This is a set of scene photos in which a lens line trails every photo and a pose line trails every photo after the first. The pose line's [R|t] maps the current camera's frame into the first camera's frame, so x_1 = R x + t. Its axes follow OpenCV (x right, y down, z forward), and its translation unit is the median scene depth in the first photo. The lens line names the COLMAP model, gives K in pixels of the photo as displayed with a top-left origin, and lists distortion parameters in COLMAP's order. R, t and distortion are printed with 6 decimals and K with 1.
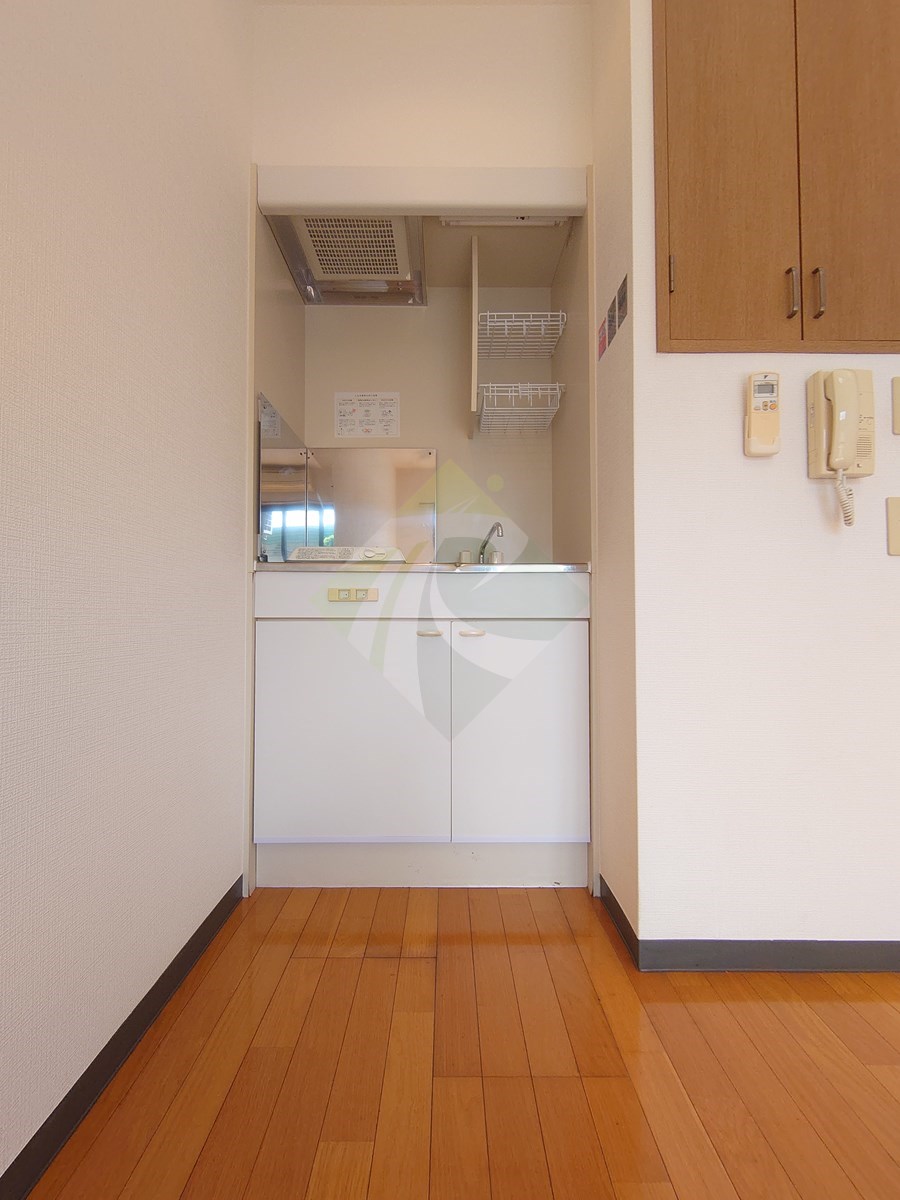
lens RADIAL K [[518.8, 0, 449.0], [0, 518.8, 603.1], [0, 0, 1]] dist [0.001920, -0.000463]
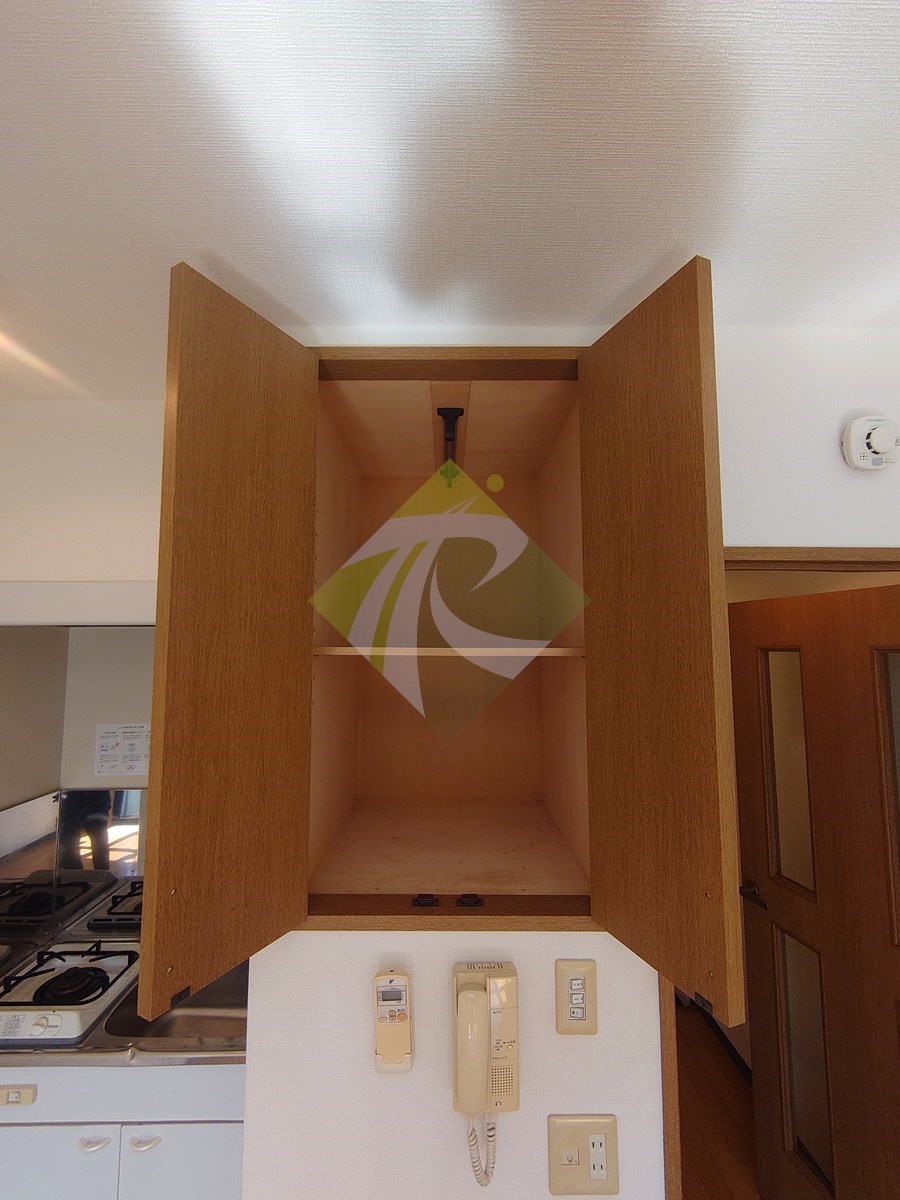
lens RADIAL K [[518.8, 0, 449.0], [0, 518.8, 603.1], [0, 0, 1]] dist [0.001920, -0.000463]
pose [[0.999986, -0.004239, 0.003075, 0.531833], [0.004414, 0.998229, -0.059325, -0.751767], [-0.002818, 0.059338, 0.998234, 0.098485]]
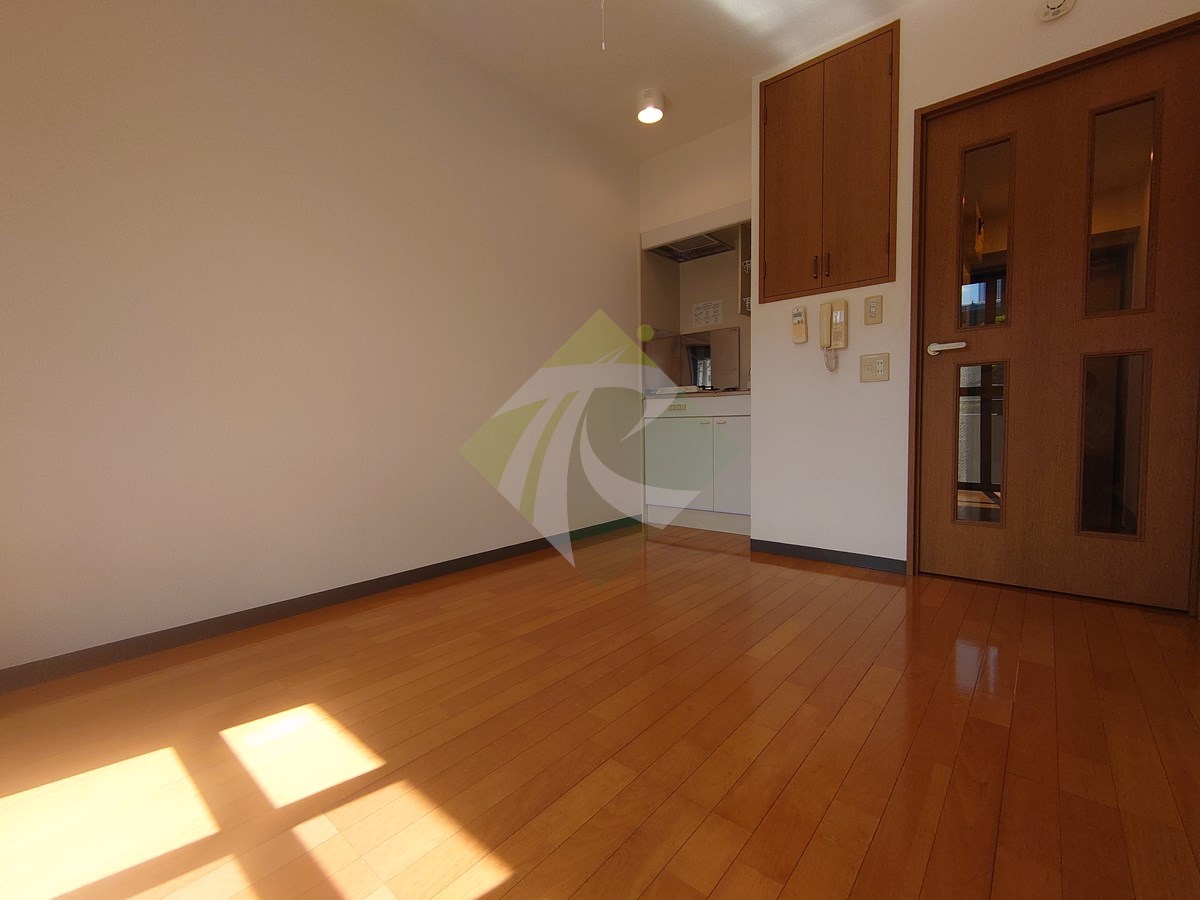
lens RADIAL K [[518.8, 0, 598.8], [0, 518.8, 453.8], [0, 0, 1]] dist [0.001920, -0.000463]
pose [[0.754809, 0.025973, -0.655431, 1.124281], [0.034083, 0.996313, 0.078732, -0.001931], [0.655059, -0.081767, 0.751140, -1.069235]]
